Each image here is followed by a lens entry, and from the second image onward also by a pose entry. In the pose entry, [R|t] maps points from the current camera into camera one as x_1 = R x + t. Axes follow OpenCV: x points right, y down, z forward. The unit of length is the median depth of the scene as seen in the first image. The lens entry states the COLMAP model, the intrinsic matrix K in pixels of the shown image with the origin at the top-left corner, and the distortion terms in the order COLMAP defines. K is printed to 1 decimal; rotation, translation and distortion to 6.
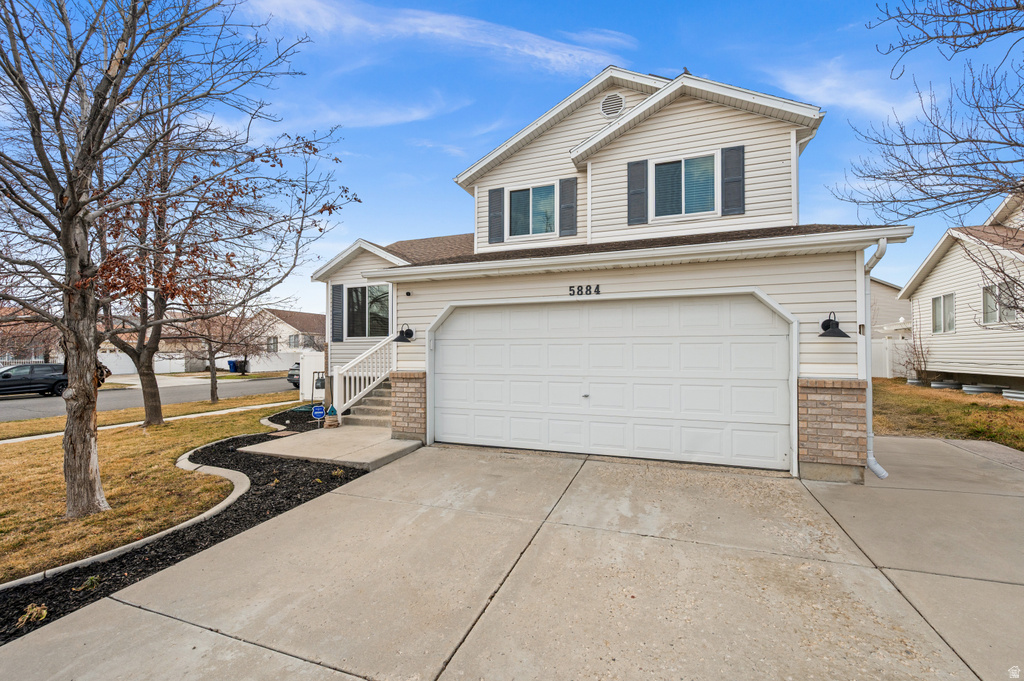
lens RADIAL K [[443.3, 0, 513.9], [0, 443.3, 345.4], [0, 0, 1]] dist [0.002100, -0.000073]
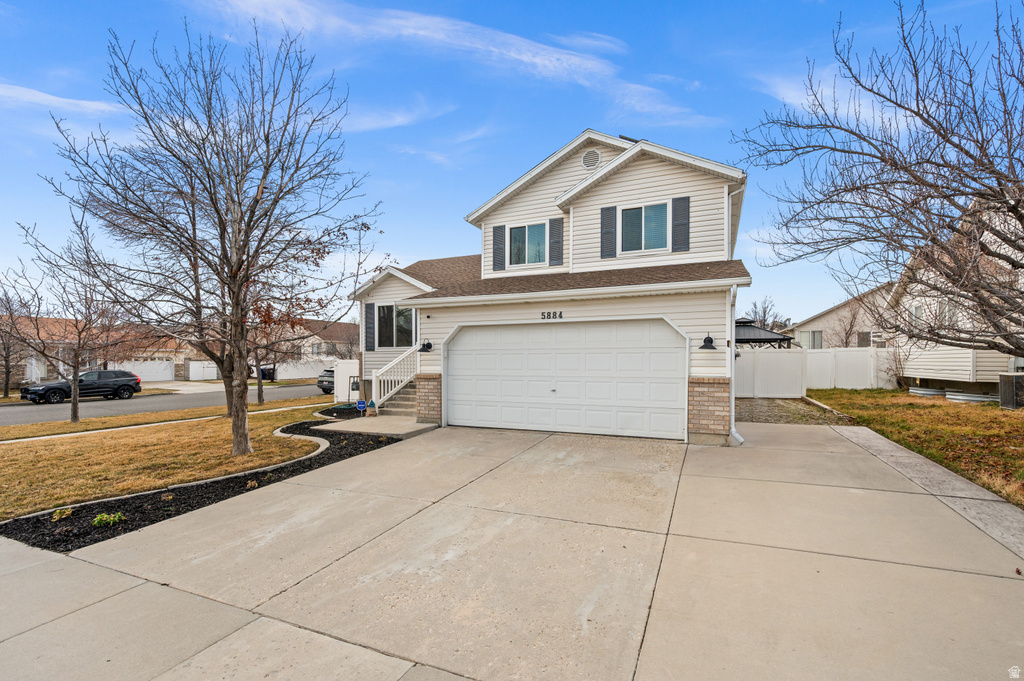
lens RADIAL K [[443.3, 0, 507.2], [0, 443.3, 359.4], [0, 0, 1]] dist [0.002100, -0.000073]
pose [[0.998318, -0.000621, -0.057976, 0.096778], [0.001427, 0.999903, 0.013856, -0.003910], [0.057962, -0.013915, 0.998222, -0.407149]]
